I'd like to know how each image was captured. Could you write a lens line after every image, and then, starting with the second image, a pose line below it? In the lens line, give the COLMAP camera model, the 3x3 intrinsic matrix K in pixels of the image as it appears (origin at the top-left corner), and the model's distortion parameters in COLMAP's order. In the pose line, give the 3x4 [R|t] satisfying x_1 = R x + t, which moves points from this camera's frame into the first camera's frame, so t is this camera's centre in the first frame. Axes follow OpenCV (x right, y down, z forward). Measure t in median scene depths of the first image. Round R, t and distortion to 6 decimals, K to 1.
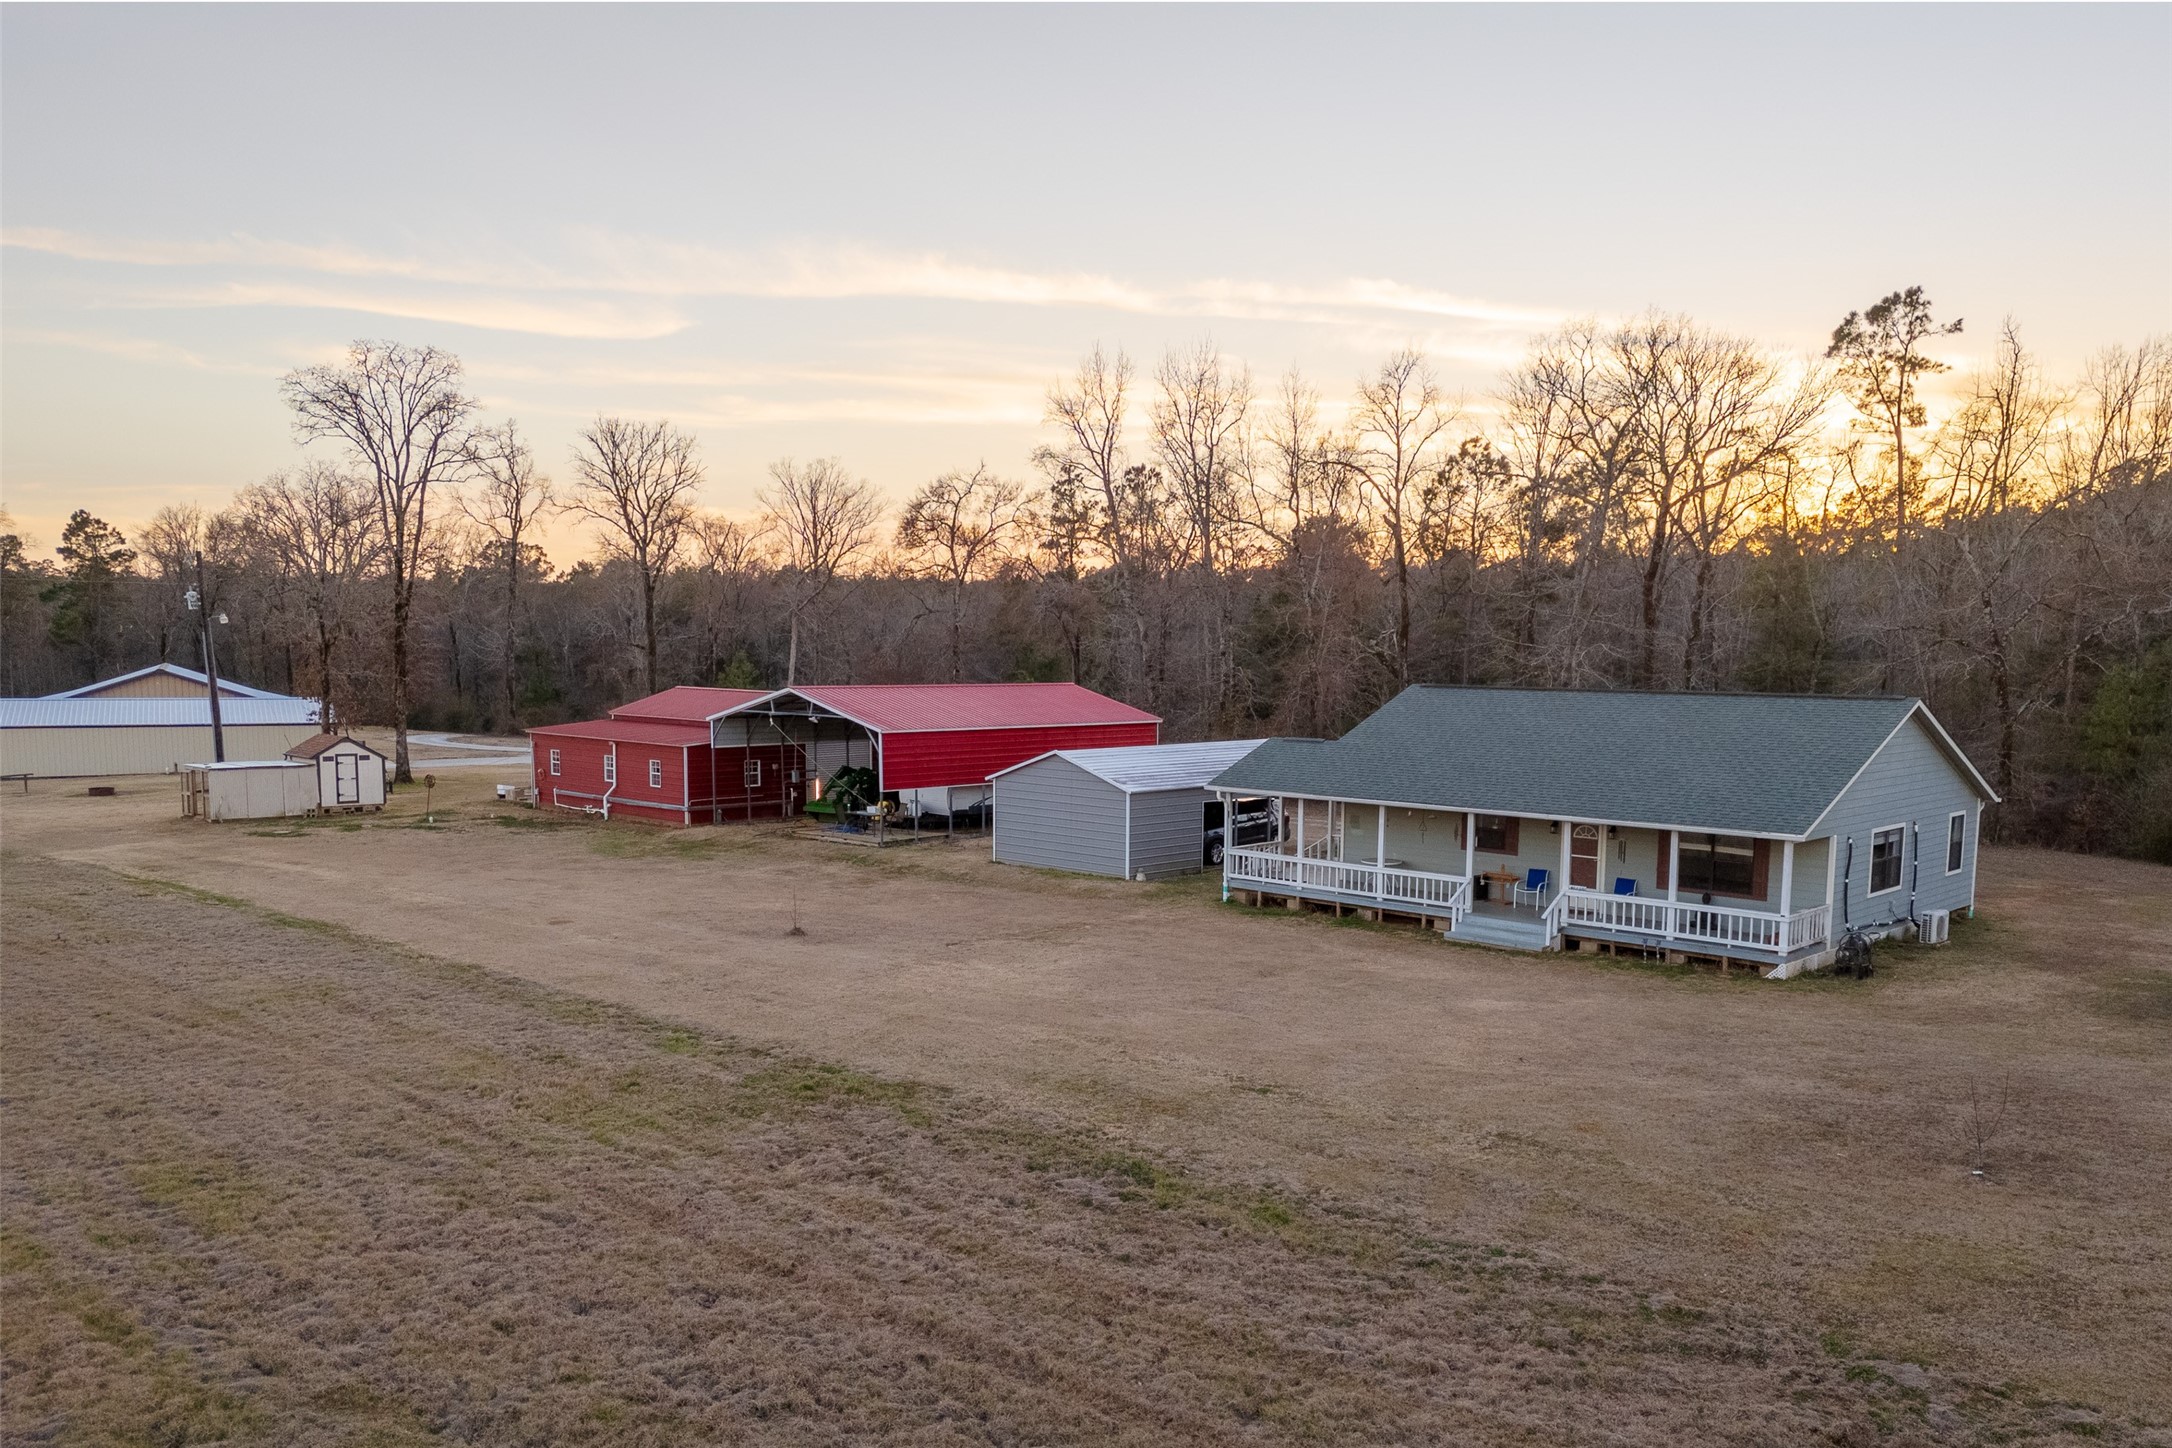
lens RADIAL K [[1560.1, 0, 1149.1], [0, 1560.1, 846.9], [0, 0, 1]] dist [0.095524, -0.093614]
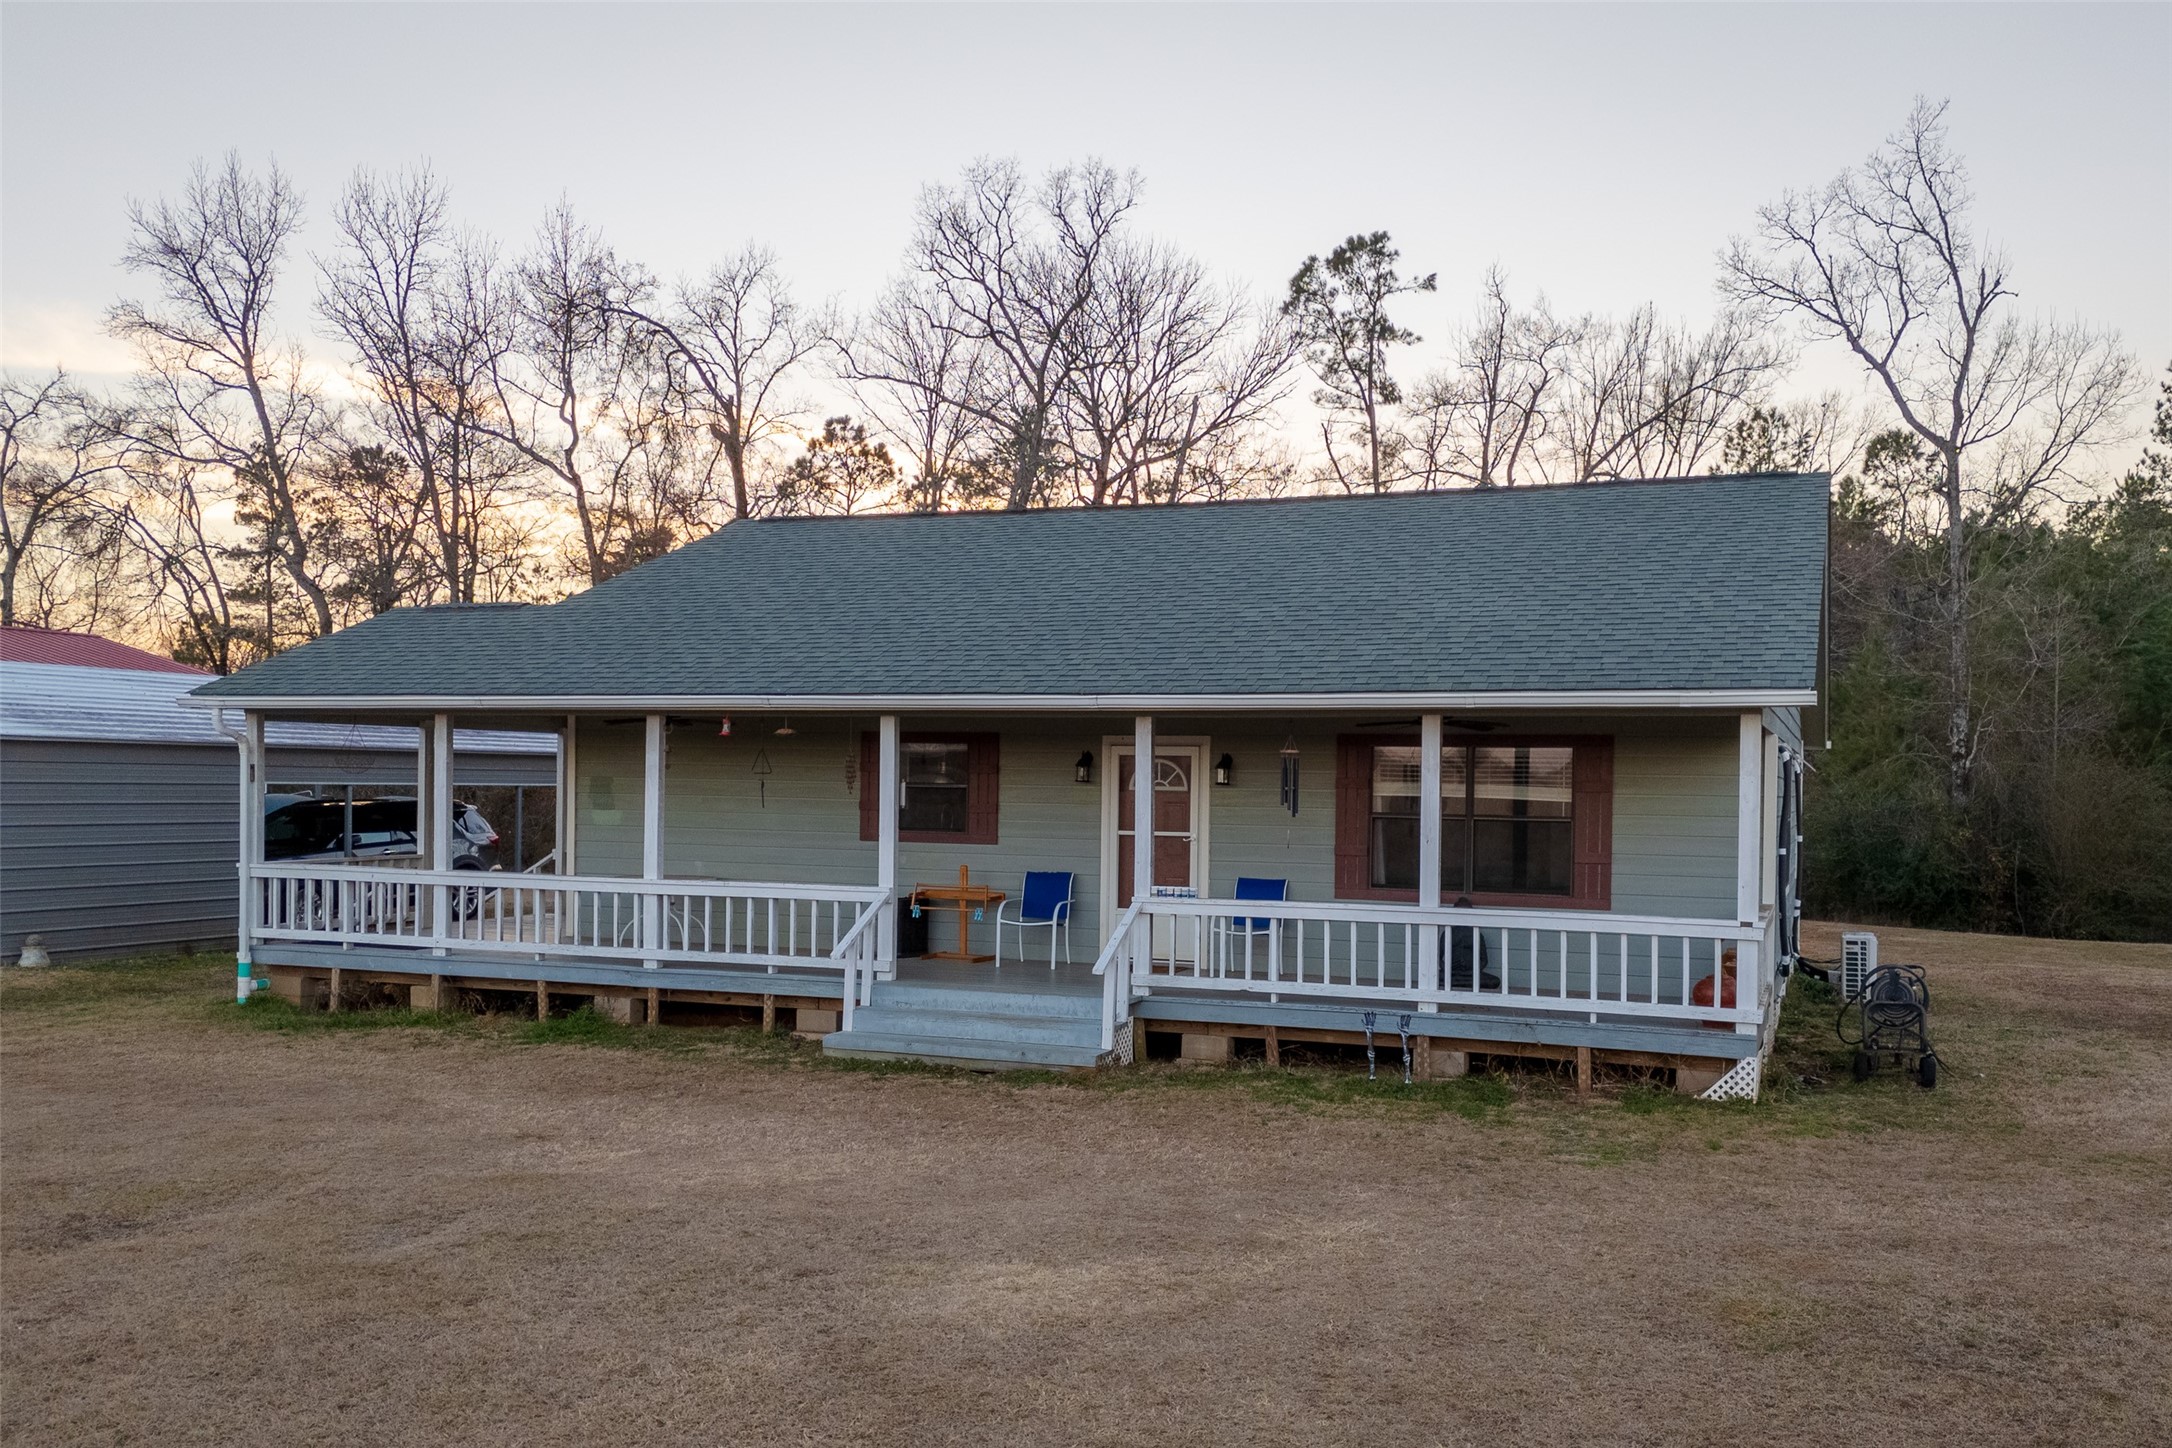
lens RADIAL K [[1560.1, 0, 1149.1], [0, 1560.1, 846.9], [0, 0, 1]] dist [0.095524, -0.093614]
pose [[0.923554, -0.003978, 0.383449, 0.114053], [0.041091, 0.995215, -0.088645, 0.044587], [-0.381261, 0.097625, 0.919298, 0.606591]]
